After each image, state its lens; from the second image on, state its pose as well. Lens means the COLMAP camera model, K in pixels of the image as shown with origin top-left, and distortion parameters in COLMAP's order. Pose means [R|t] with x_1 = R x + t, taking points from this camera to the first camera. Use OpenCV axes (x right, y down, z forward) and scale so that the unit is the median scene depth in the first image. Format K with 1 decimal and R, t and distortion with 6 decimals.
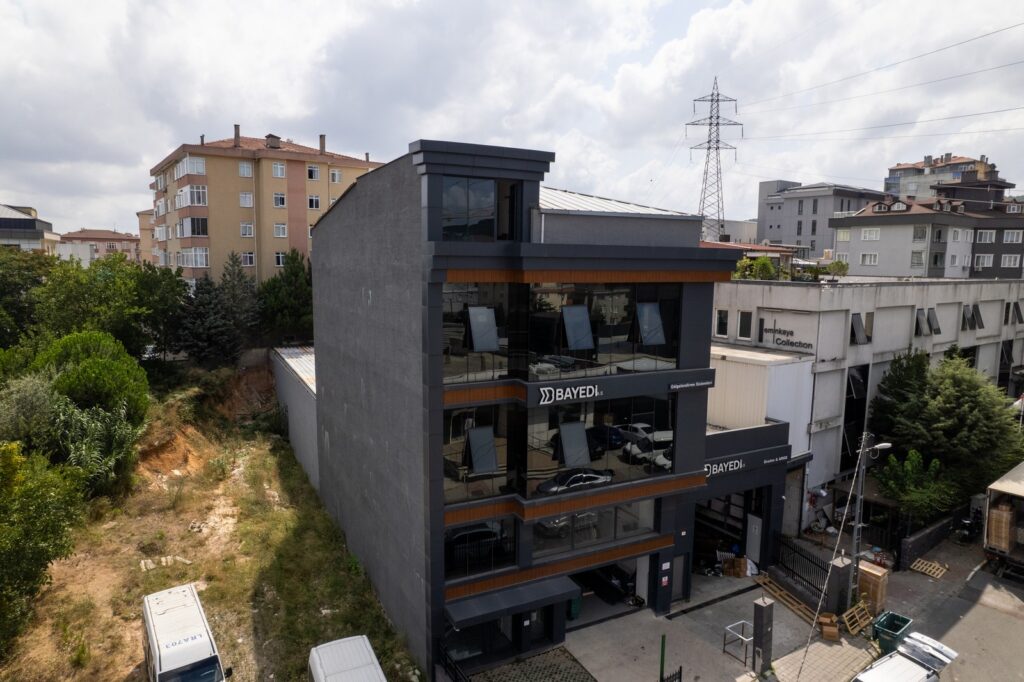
lens RADIAL K [[655.4, 0, 514.3], [0, 655.4, 341.8], [0, 0, 1]] dist [-0.079727, 0.072777]
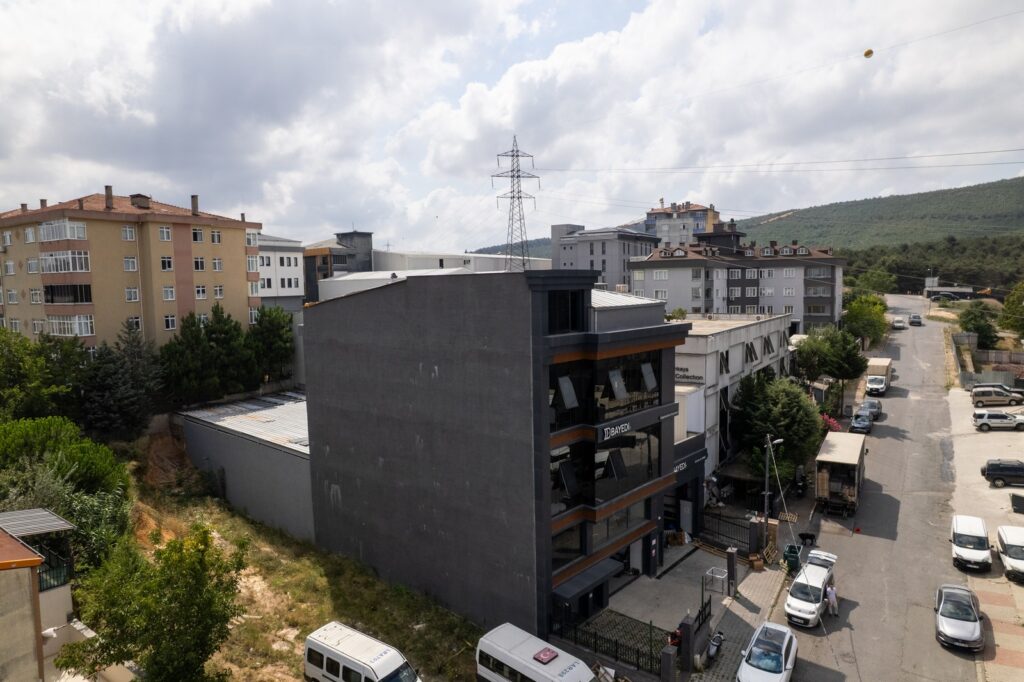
lens RADIAL K [[655.4, 0, 512.4], [0, 655.4, 340.9], [0, 0, 1]] dist [-0.079727, 0.072777]
pose [[0.933587, -0.060271, 0.353246, -0.423175], [0.074070, 0.996923, -0.025665, -0.066699], [-0.350612, 0.050126, 0.935178, -0.202444]]
